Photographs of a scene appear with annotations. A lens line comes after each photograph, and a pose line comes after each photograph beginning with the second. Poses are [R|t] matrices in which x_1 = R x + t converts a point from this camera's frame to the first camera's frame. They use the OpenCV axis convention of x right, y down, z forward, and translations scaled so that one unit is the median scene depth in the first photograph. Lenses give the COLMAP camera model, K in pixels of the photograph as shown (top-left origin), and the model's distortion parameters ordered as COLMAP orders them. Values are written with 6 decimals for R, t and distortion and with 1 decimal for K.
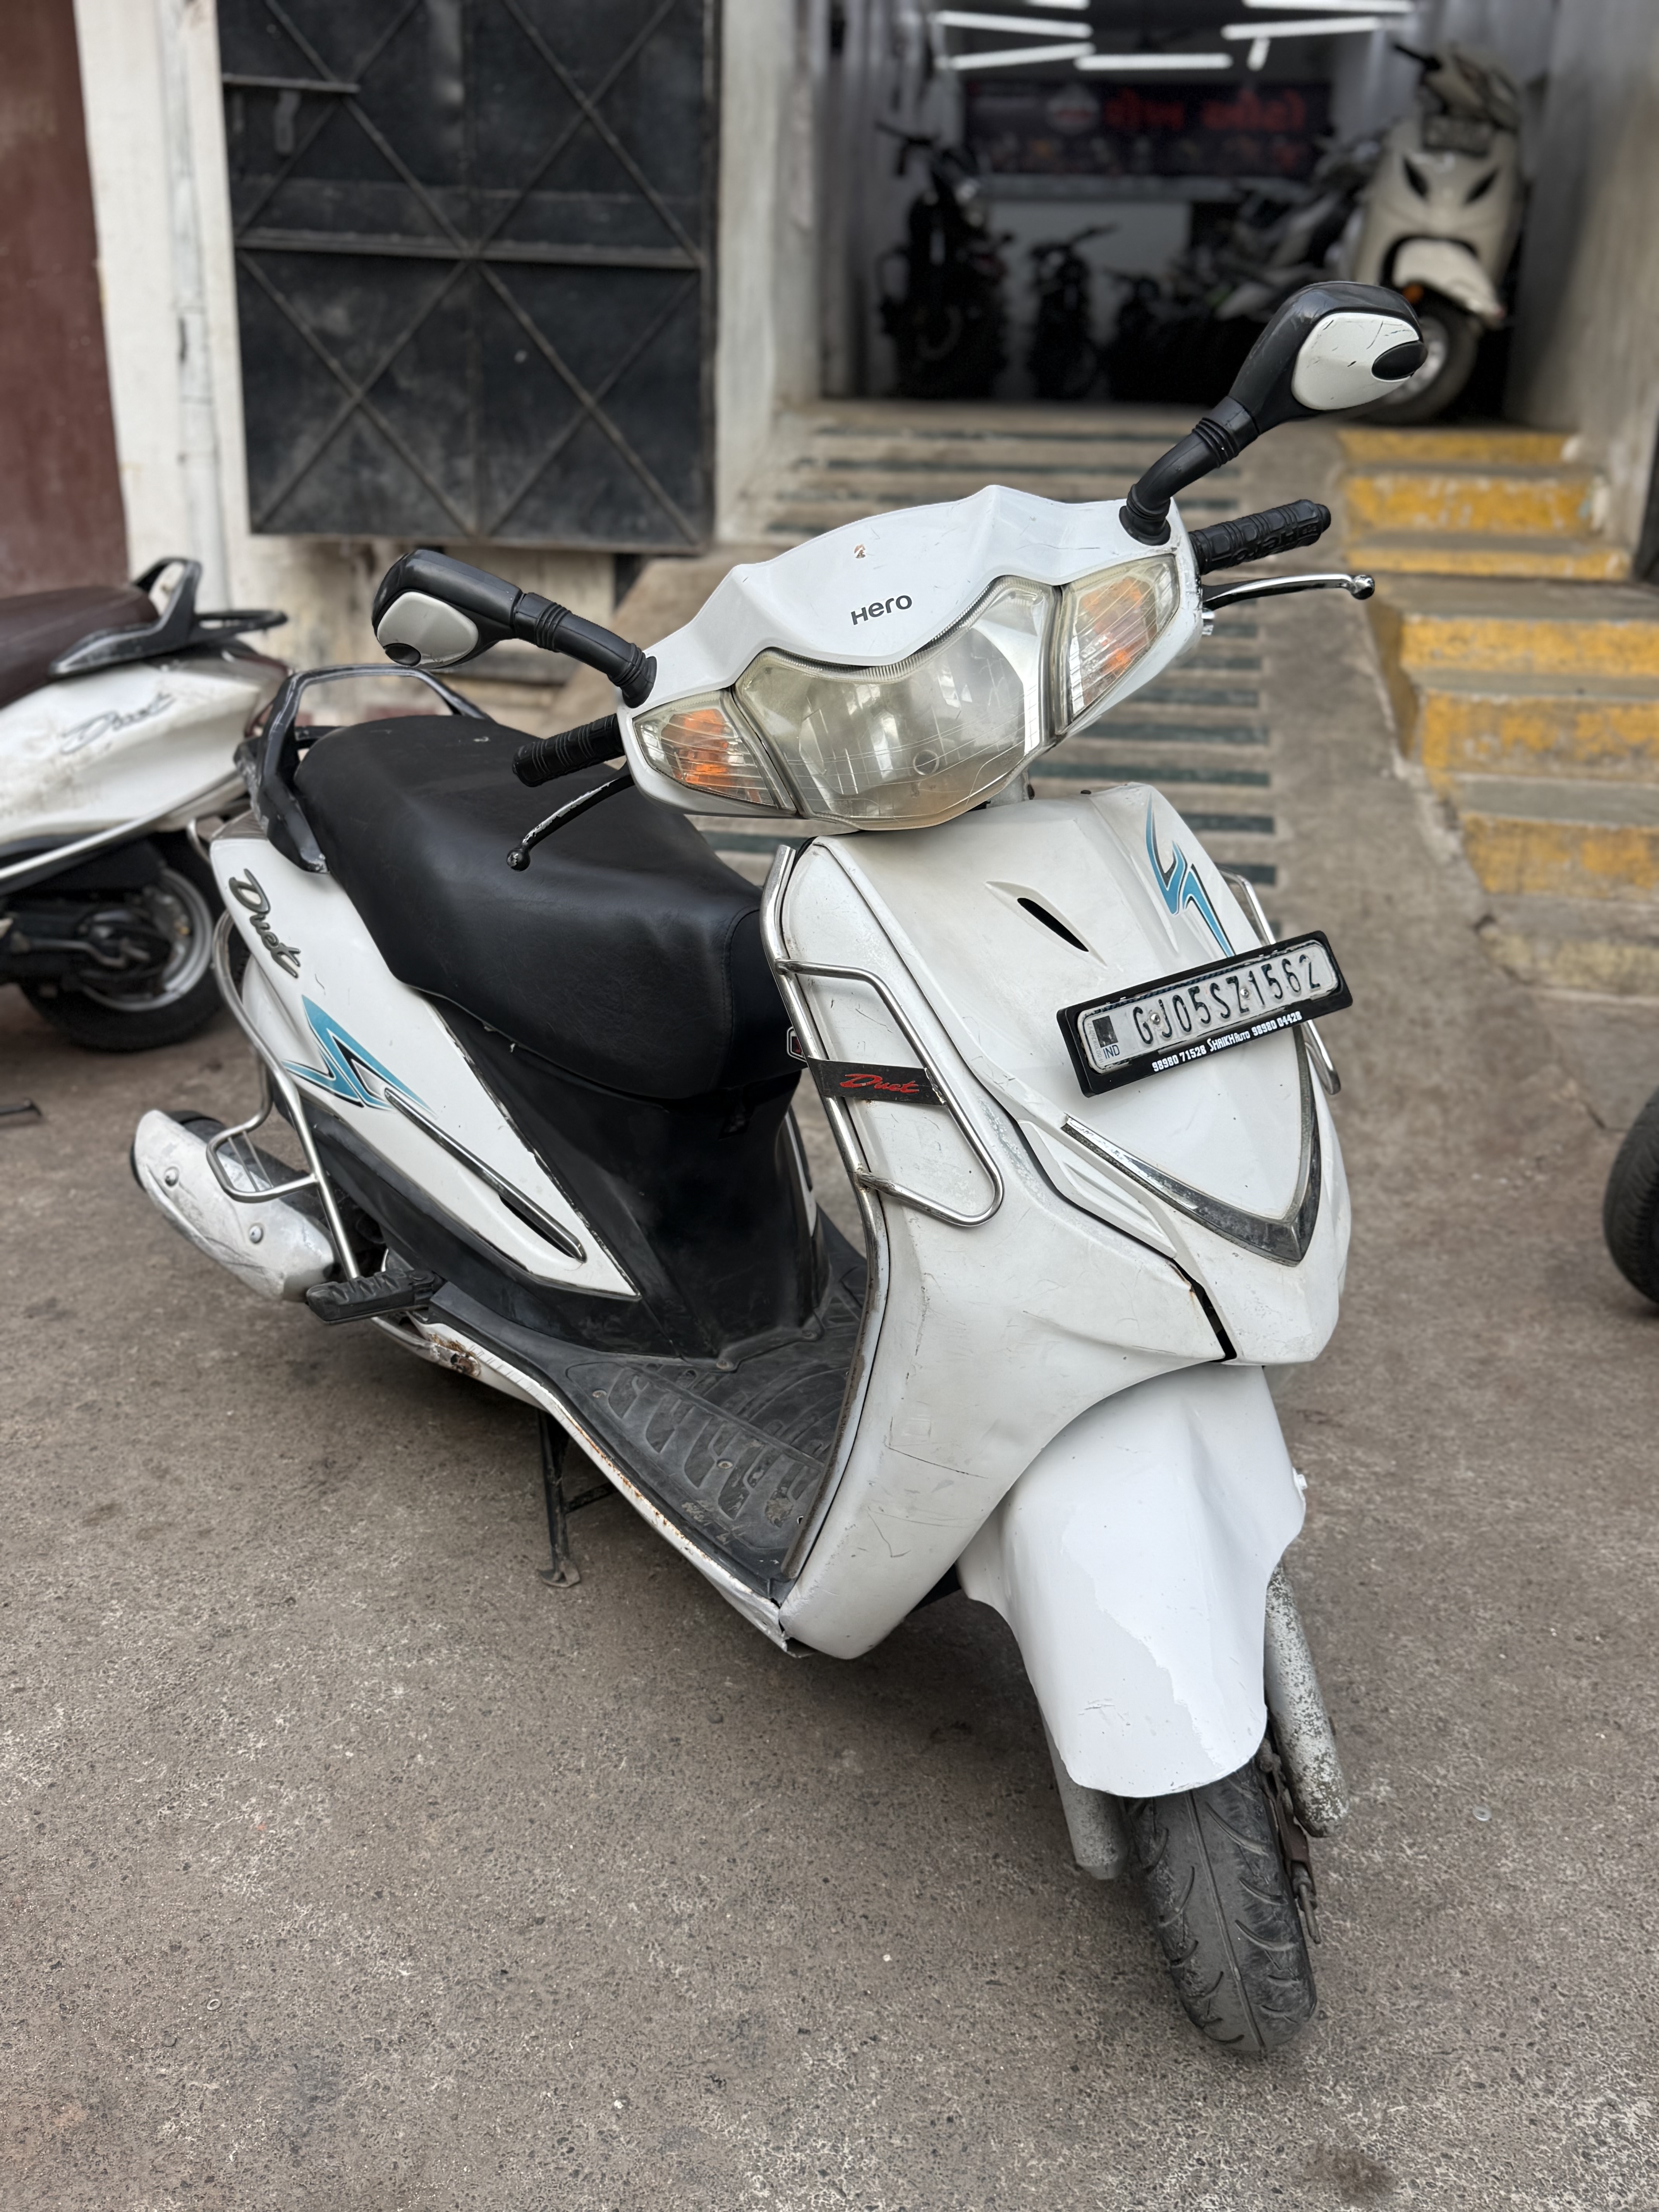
lens RADIAL K [[1898.0, 0, 822.7], [0, 1898.0, 1108.7], [0, 0, 1]] dist [0.074238, -0.135377]
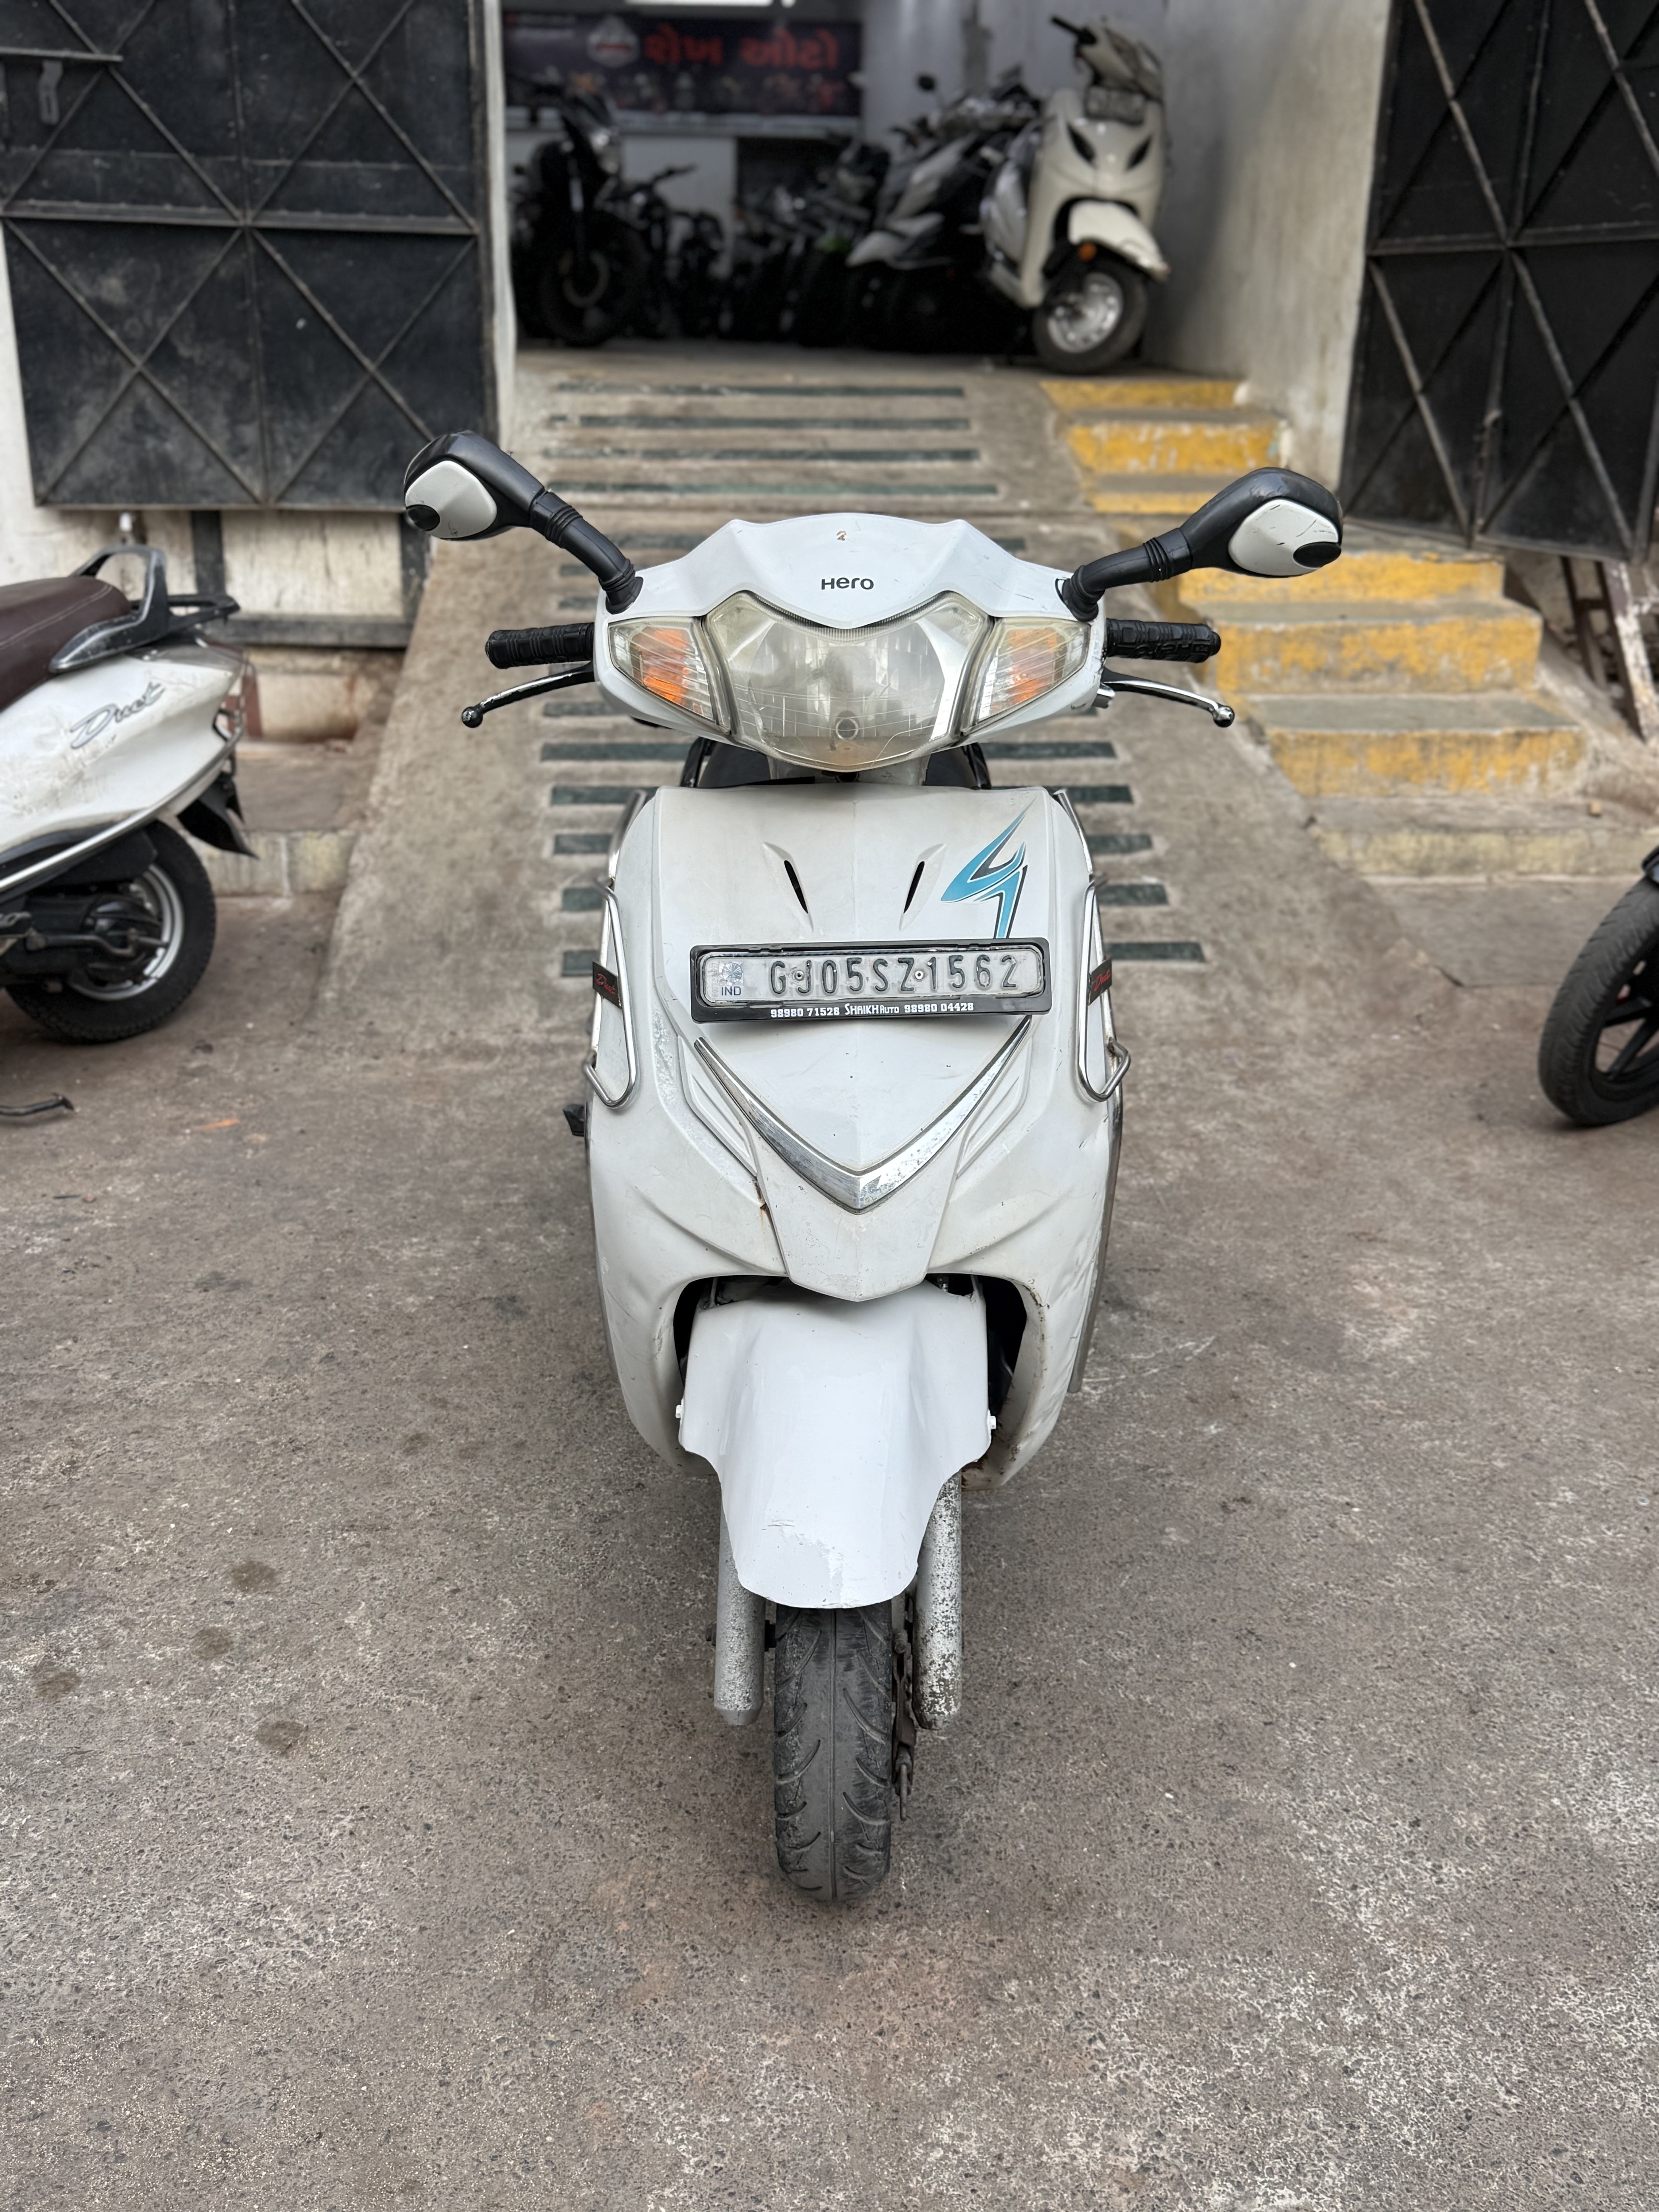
lens RADIAL K [[1898.0, 0, 822.7], [0, 1898.0, 1108.7], [0, 0, 1]] dist [0.074238, -0.135377]
pose [[0.969592, -0.101391, 0.222738, -0.234538], [0.094110, 0.994629, 0.043092, -0.002749], [-0.225910, -0.020820, 0.973926, -0.070220]]
